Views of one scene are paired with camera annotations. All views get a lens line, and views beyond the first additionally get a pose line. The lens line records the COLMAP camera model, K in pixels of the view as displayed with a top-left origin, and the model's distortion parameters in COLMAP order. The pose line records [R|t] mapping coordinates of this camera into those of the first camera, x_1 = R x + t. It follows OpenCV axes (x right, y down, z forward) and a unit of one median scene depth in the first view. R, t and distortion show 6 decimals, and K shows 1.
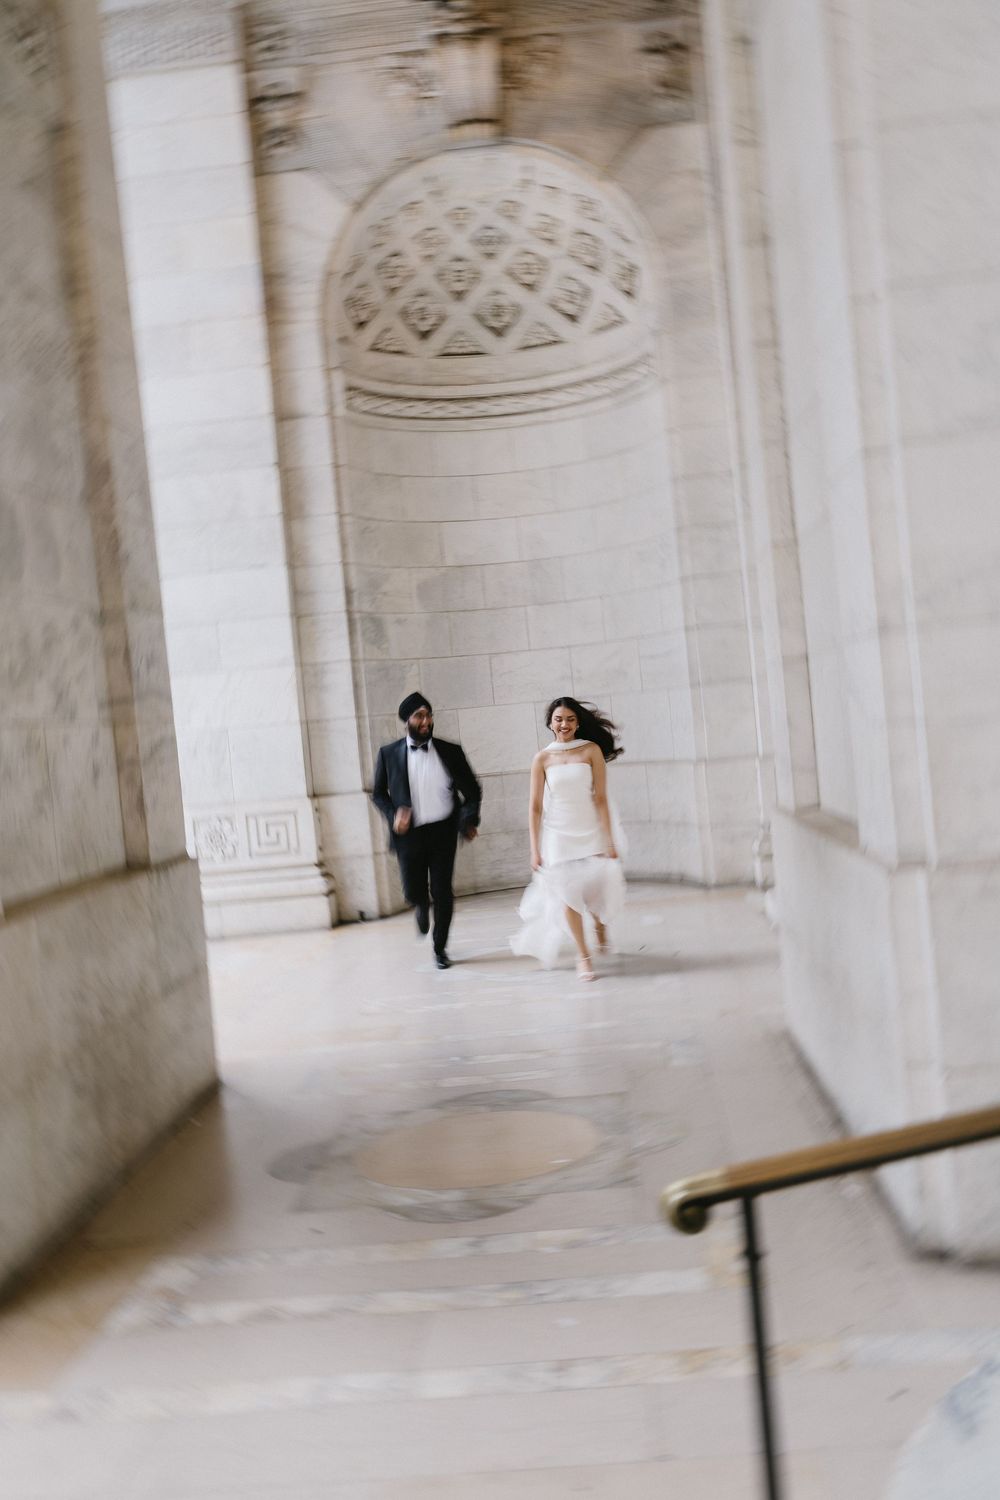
lens RADIAL K [[1418.0, 0, 499.3], [0, 1418.0, 749.1], [0, 0, 1]] dist [0.014652, 0.000000]
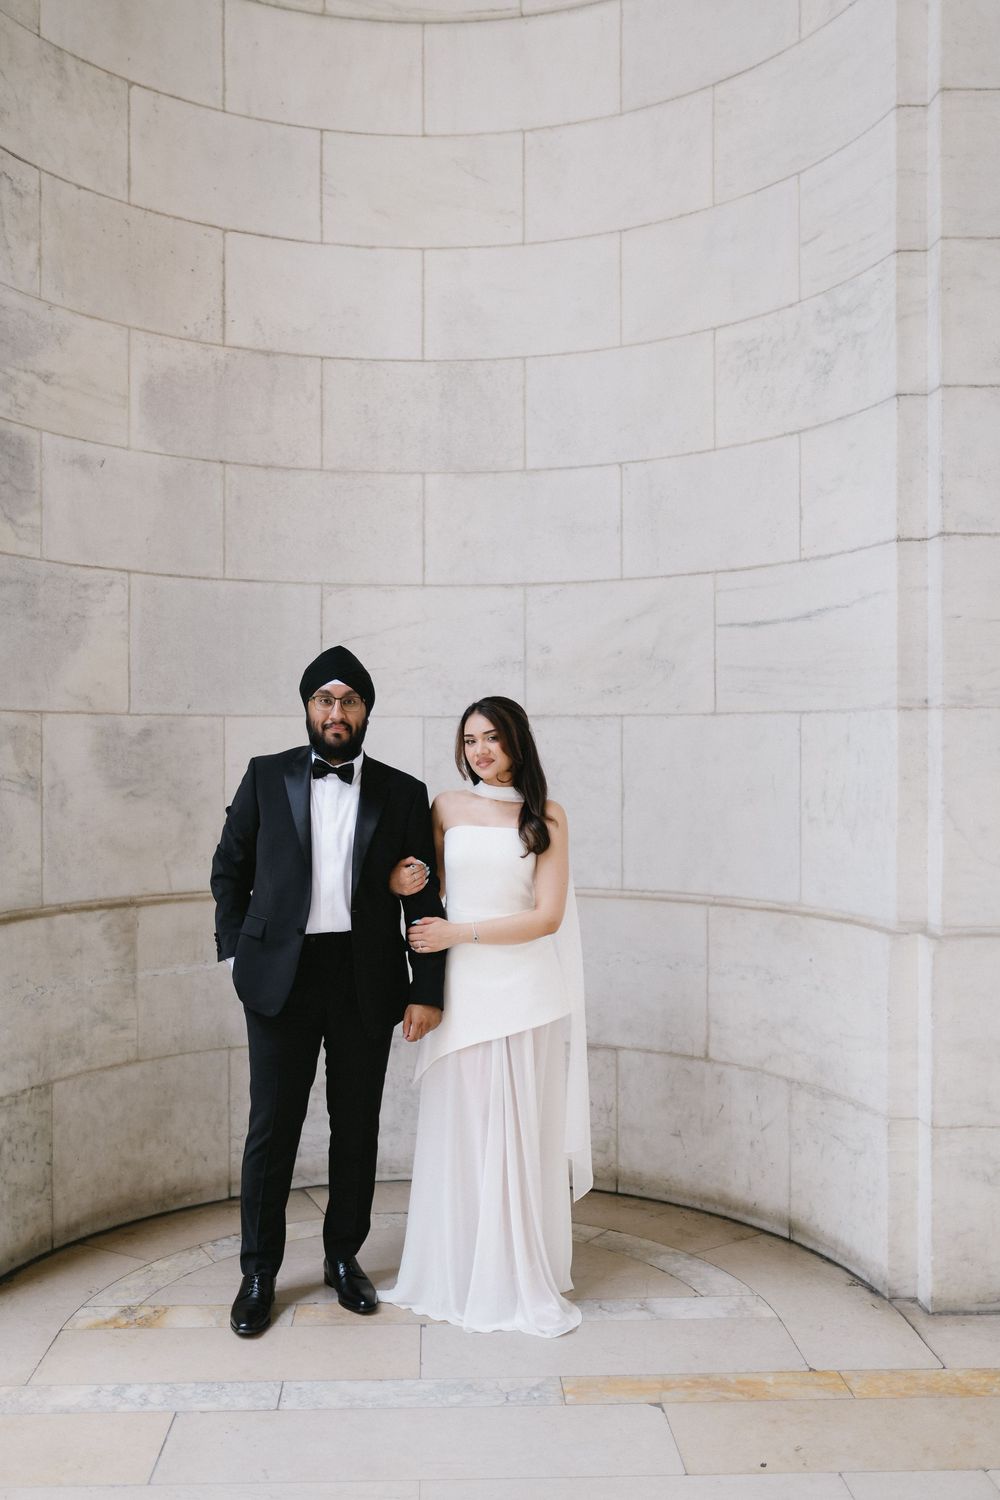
lens RADIAL K [[1418.0, 0, 495.3], [0, 1418.0, 754.7], [0, 0, 1]] dist [0.014652, 0.000000]
pose [[0.988724, 0.092230, 0.117979, -0.001308], [-0.089718, 0.995616, -0.026436, -0.014301], [-0.119900, 0.015553, 0.992664, 0.622539]]
